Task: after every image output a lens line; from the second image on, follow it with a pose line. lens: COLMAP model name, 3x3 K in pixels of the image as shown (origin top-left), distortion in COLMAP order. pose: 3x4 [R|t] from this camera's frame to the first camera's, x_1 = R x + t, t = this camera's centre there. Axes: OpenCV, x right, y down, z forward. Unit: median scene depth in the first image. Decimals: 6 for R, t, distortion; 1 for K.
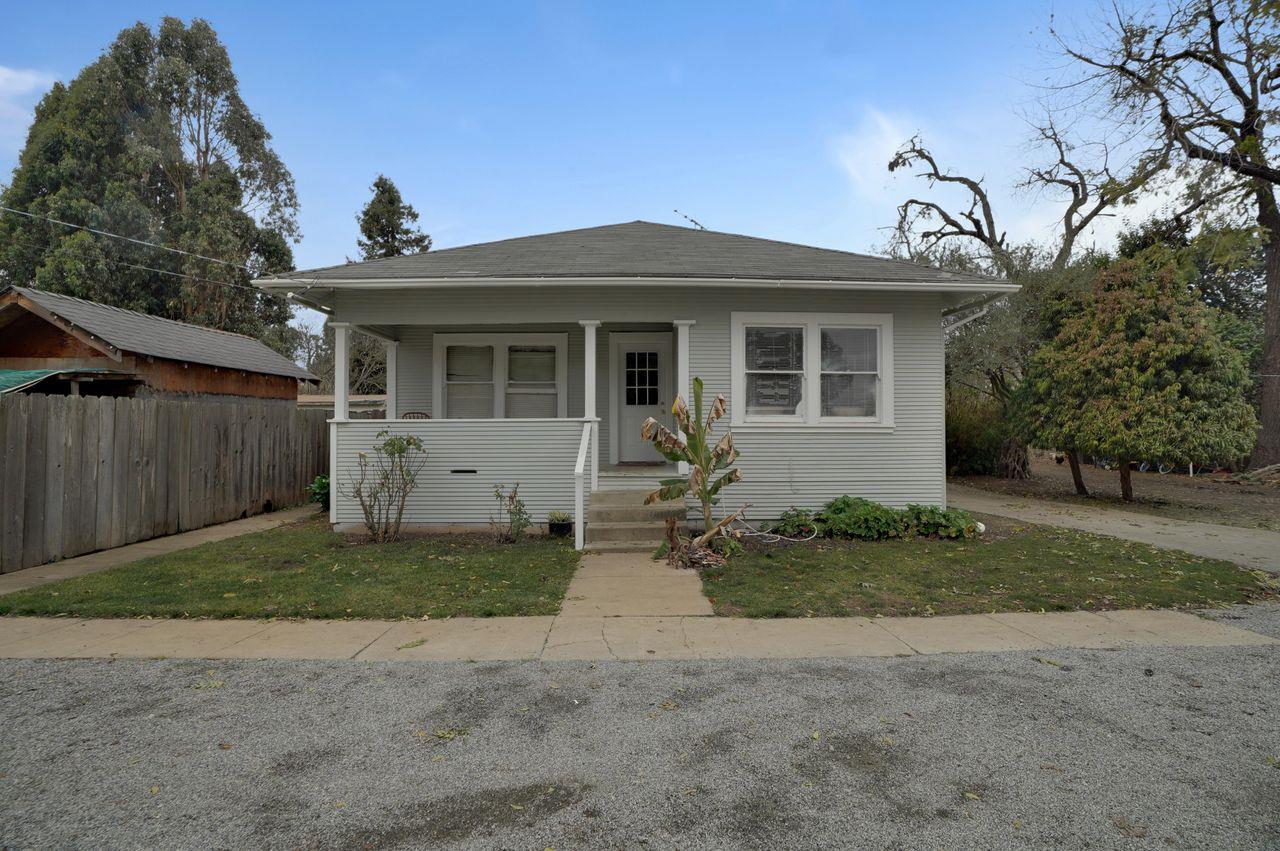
lens RADIAL K [[598.9, 0, 644.9], [0, 598.9, 420.7], [0, 0, 1]] dist [-0.063364, 0.026194]
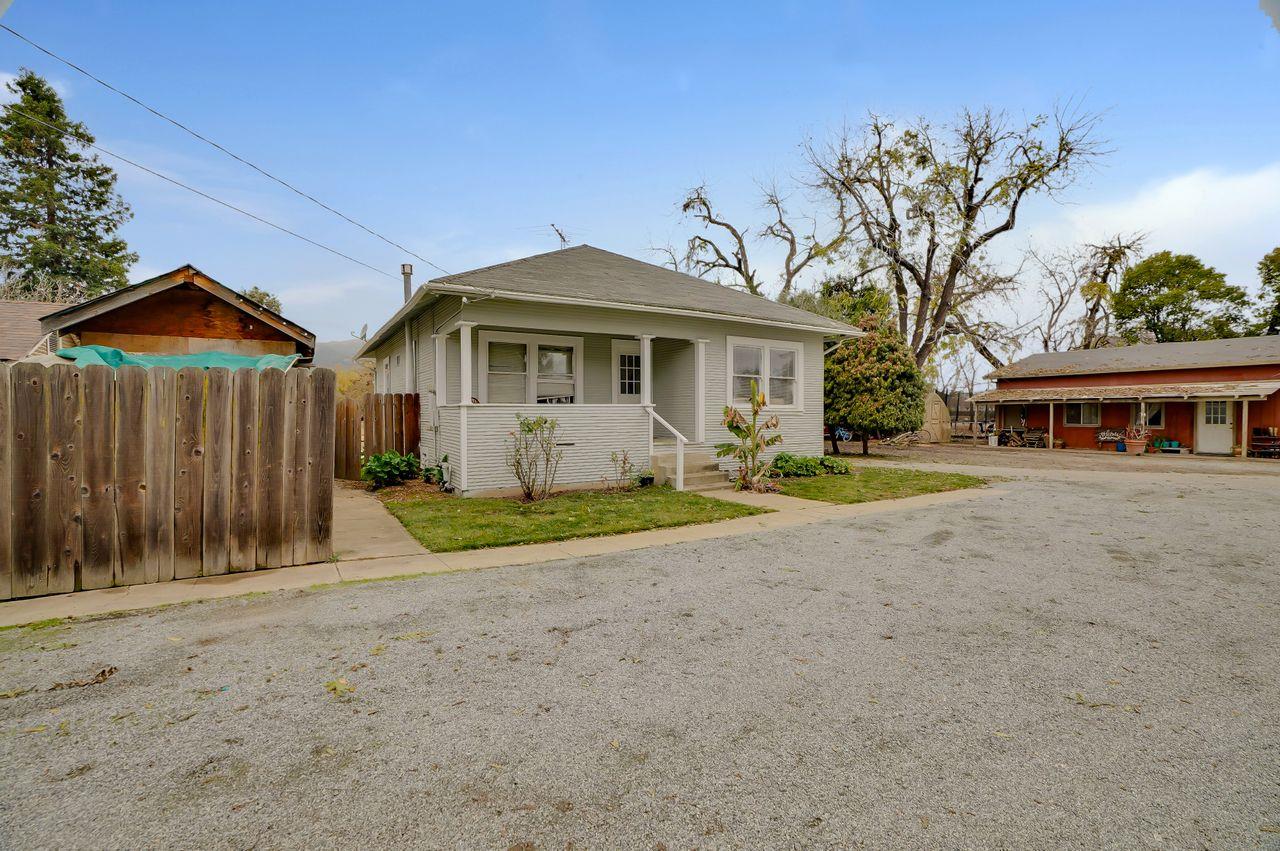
lens RADIAL K [[598.9, 0, 644.9], [0, 598.9, 420.7], [0, 0, 1]] dist [-0.063364, 0.026194]
pose [[0.862363, -0.005511, 0.506260, -0.318917], [-0.008165, 0.999659, 0.024790, -0.000119], [-0.506224, -0.025512, 0.862025, -0.087001]]
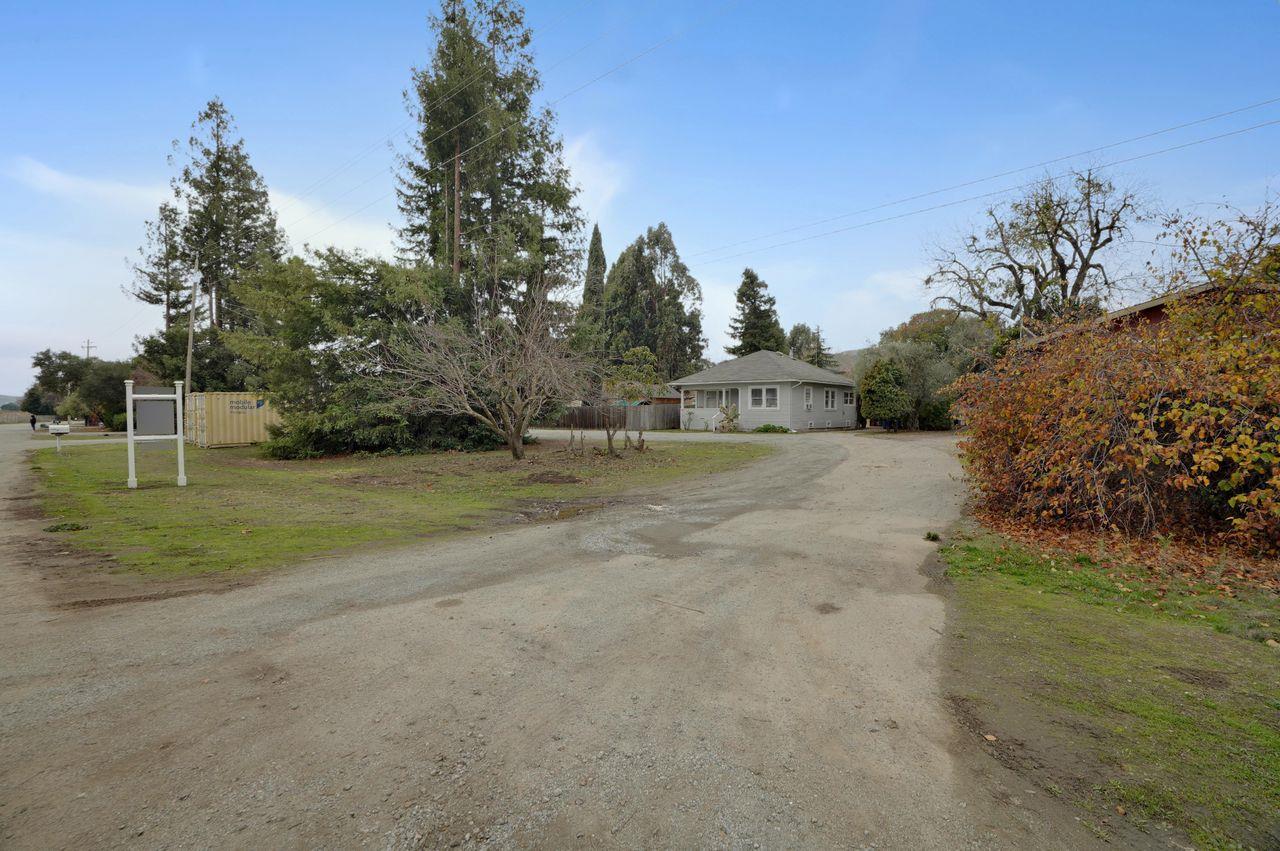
lens RADIAL K [[598.9, 0, 644.9], [0, 598.9, 420.7], [0, 0, 1]] dist [-0.063364, 0.026194]
pose [[0.767214, 0.007392, -0.641349, 1.013378], [0.011404, 0.999618, 0.025162, -0.011289], [0.641290, -0.026619, 0.766837, -1.262125]]
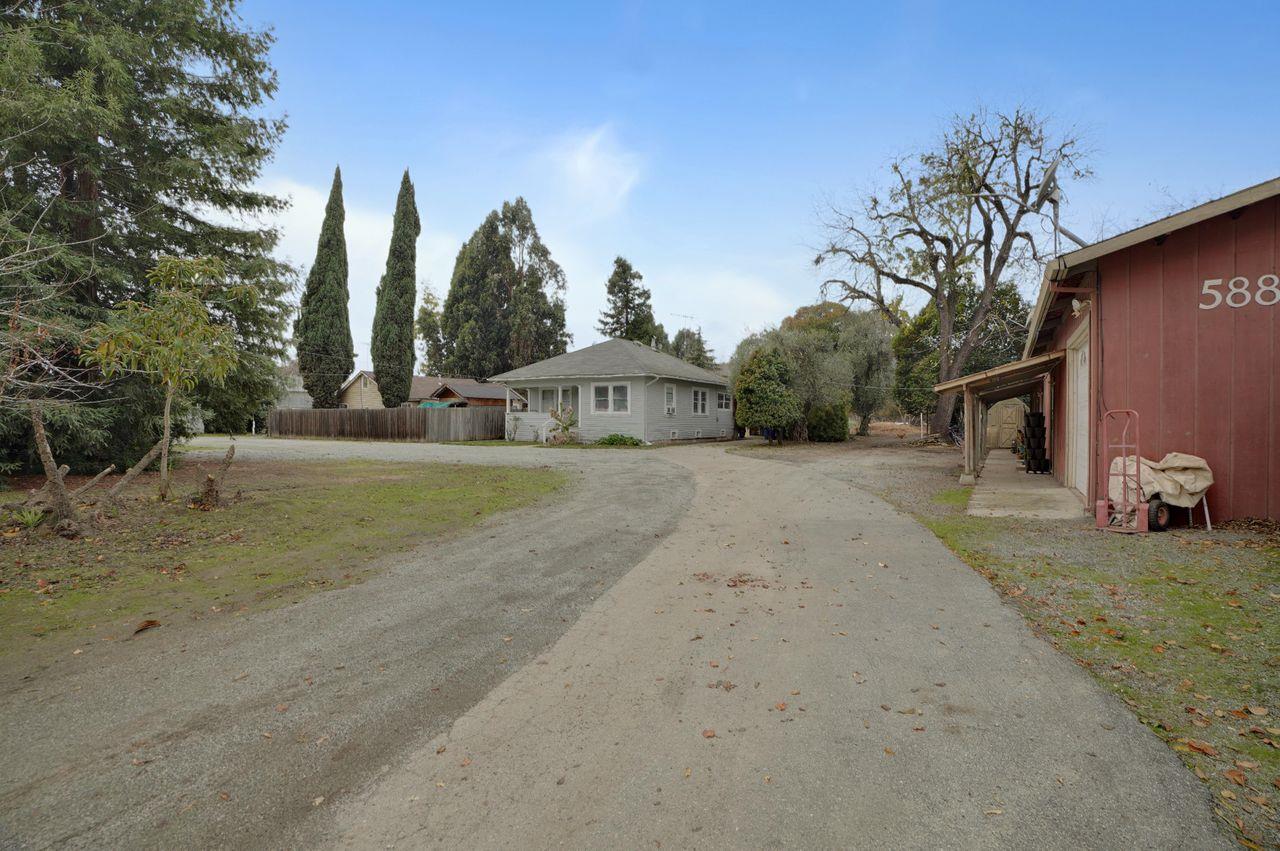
lens RADIAL K [[598.9, 0, 644.9], [0, 598.9, 420.7], [0, 0, 1]] dist [-0.063364, 0.026194]
pose [[0.869917, 0.005222, -0.493170, 0.857962], [0.002366, 0.999888, 0.014761, -0.000298], [0.493192, -0.014007, 0.869808, -0.766463]]
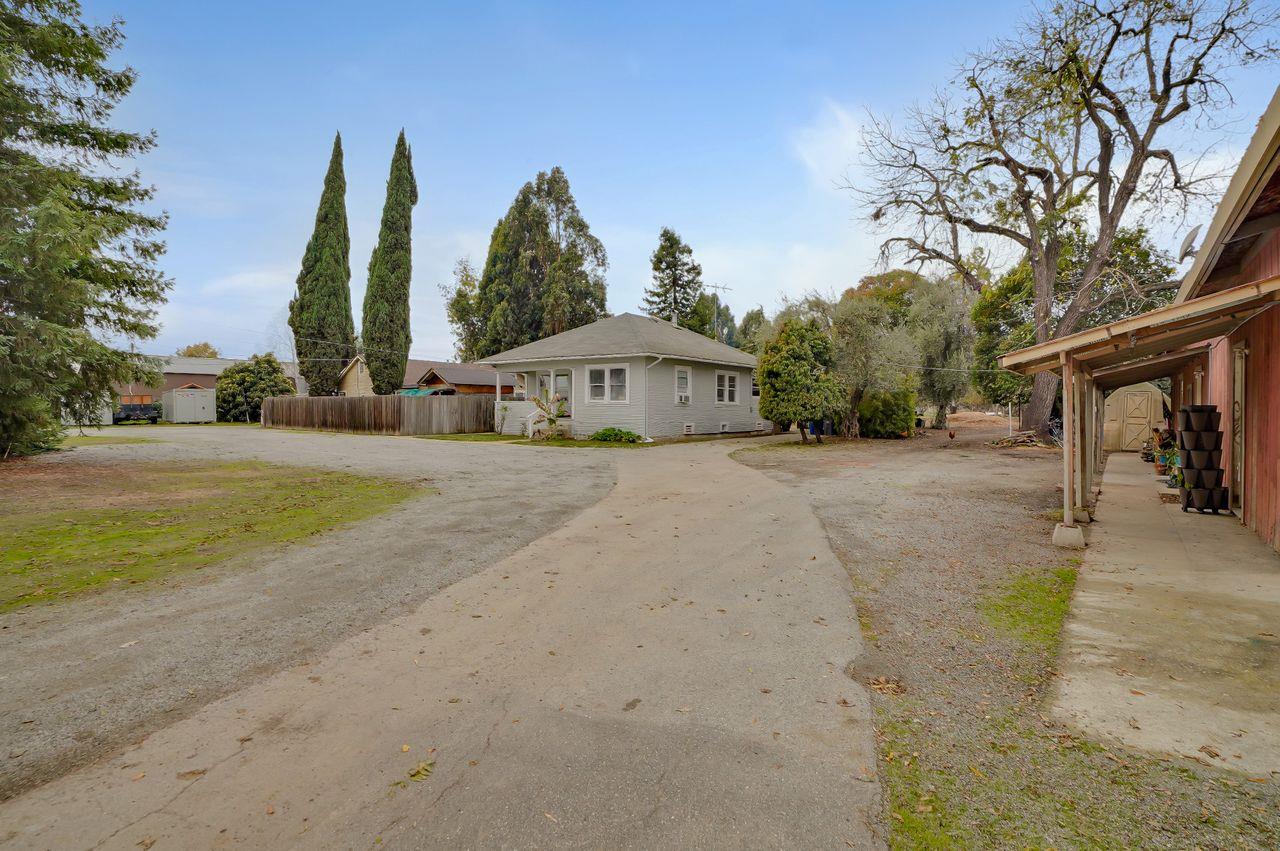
lens RADIAL K [[614.7, 0, 639.3], [0, 614.7, 404.8], [0, 0, 1]] dist [-0.066475, 0.030247]
pose [[0.798015, 0.003720, -0.602626, 0.857500], [0.002115, 0.999958, 0.008974, -0.003114], [0.602634, -0.008435, 0.797973, -0.496052]]
